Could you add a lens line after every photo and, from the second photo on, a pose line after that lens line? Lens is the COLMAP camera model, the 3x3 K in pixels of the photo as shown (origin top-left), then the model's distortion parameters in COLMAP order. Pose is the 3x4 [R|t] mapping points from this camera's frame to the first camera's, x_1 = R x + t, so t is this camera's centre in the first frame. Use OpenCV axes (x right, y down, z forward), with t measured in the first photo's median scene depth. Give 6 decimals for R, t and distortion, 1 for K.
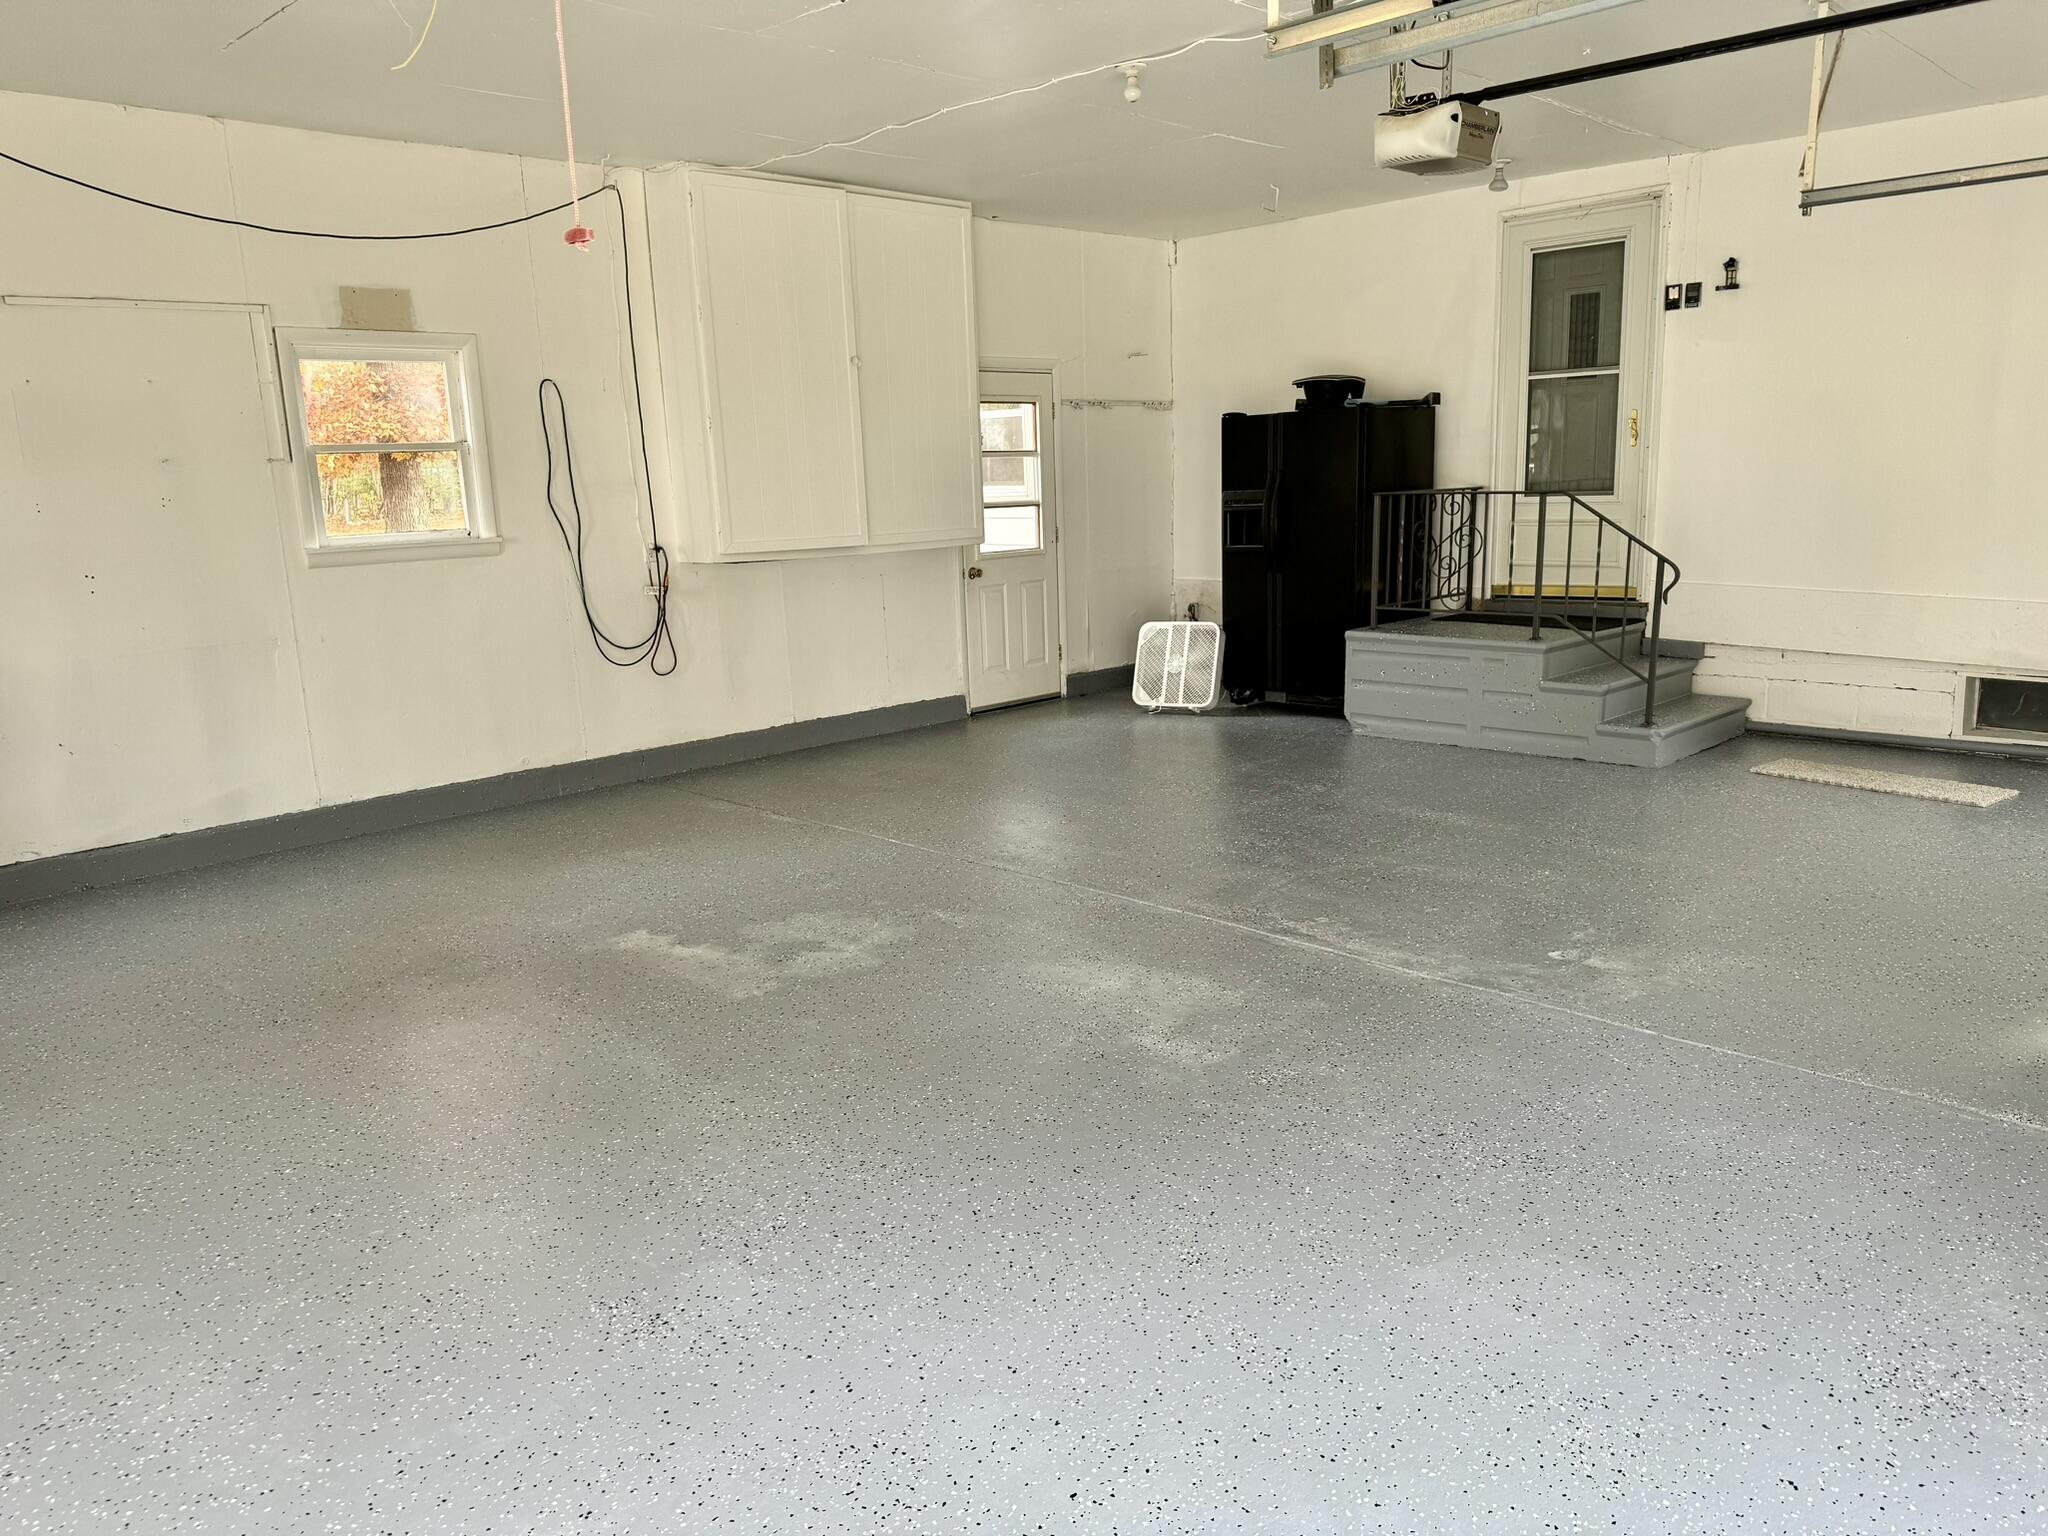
lens RADIAL K [[1440.1, 0, 1024.0], [0, 1440.1, 768.0], [0, 0, 1]] dist [0.093187, -0.141277]
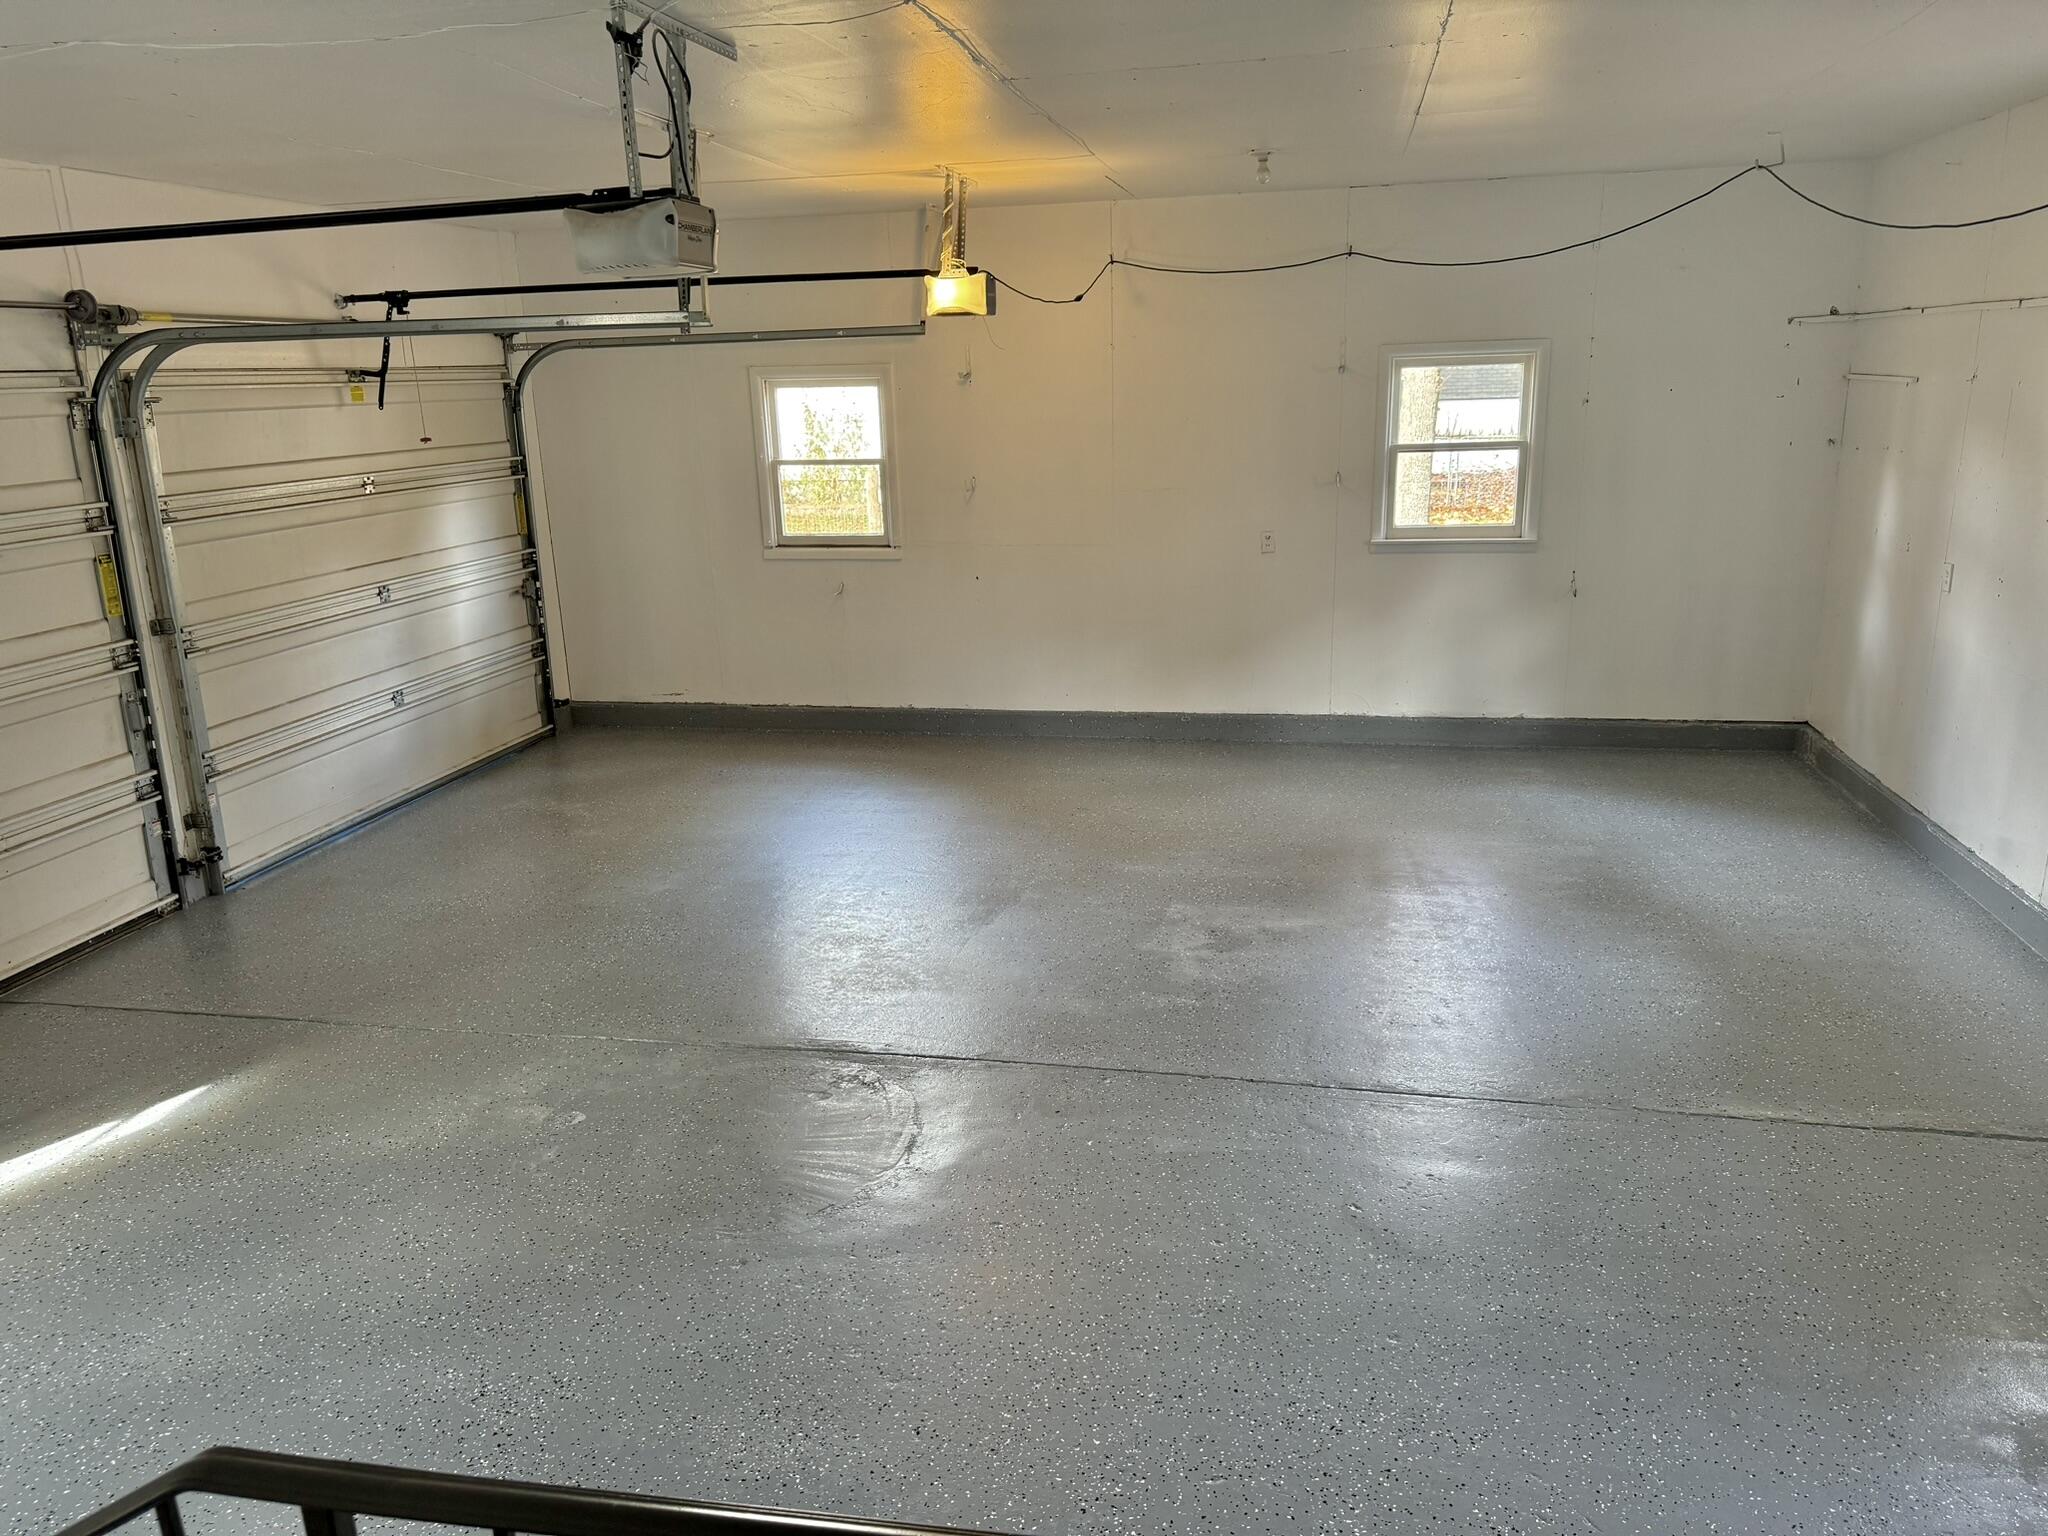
lens RADIAL K [[1440.1, 0, 1024.0], [0, 1440.1, 768.0], [0, 0, 1]] dist [0.093187, -0.141277]
pose [[-0.835303, 0.197855, -0.512954, 0.555782], [-0.058884, 0.895438, 0.441274, -0.512993], [0.546628, 0.398803, -0.736312, 1.744559]]
